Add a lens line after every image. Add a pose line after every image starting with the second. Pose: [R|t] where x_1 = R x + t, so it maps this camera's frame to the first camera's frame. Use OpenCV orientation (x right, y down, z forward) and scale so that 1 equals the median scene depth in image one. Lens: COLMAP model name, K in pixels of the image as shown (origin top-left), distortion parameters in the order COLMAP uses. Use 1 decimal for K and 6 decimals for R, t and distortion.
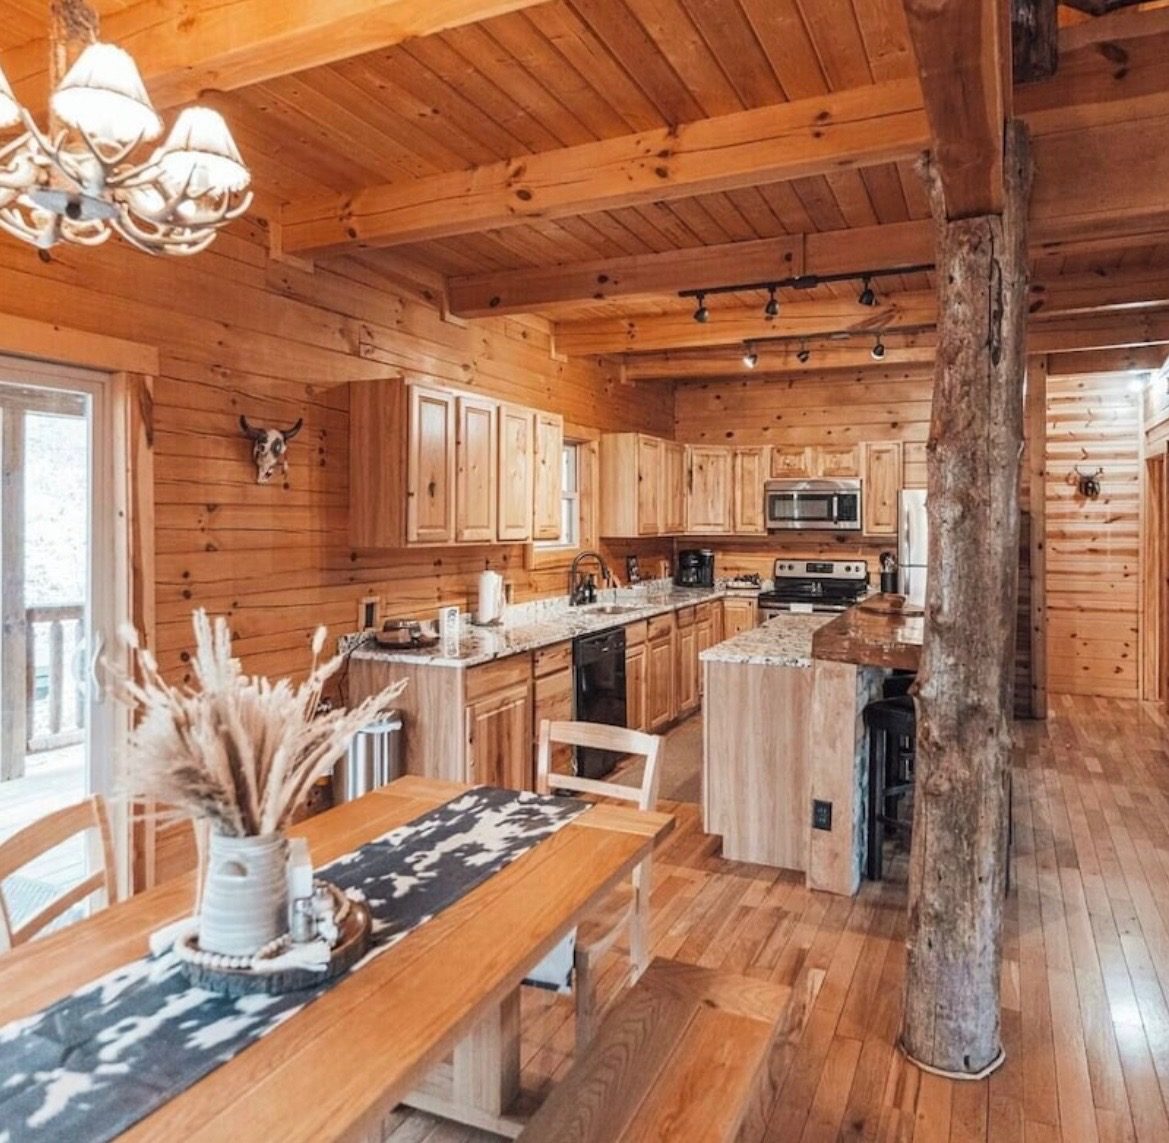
lens RADIAL K [[869.4, 0, 565.5], [0, 869.4, 513.7], [0, 0, 1]] dist [-0.001809, -0.002474]
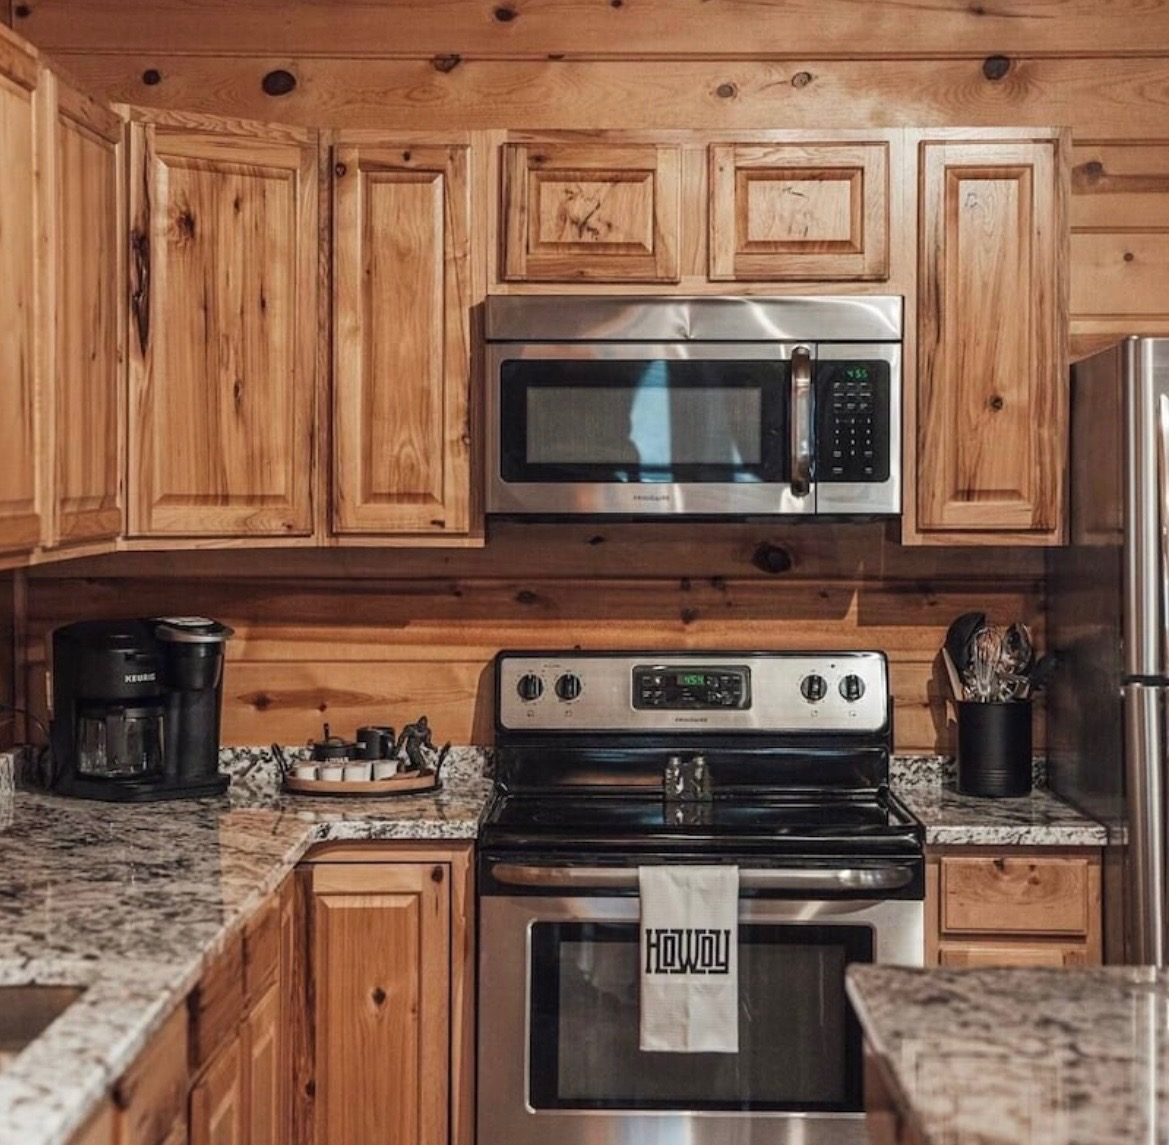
lens RADIAL K [[2621.8, 0, 539.0], [0, 2621.8, 516.0], [0, 0, 1]] dist [0.157377, 0.381322]
pose [[0.901561, -0.010482, 0.432525, -0.041153], [0.000035, 0.999708, 0.024154, 0.001212], [-0.432652, -0.021761, 0.901298, 0.410300]]
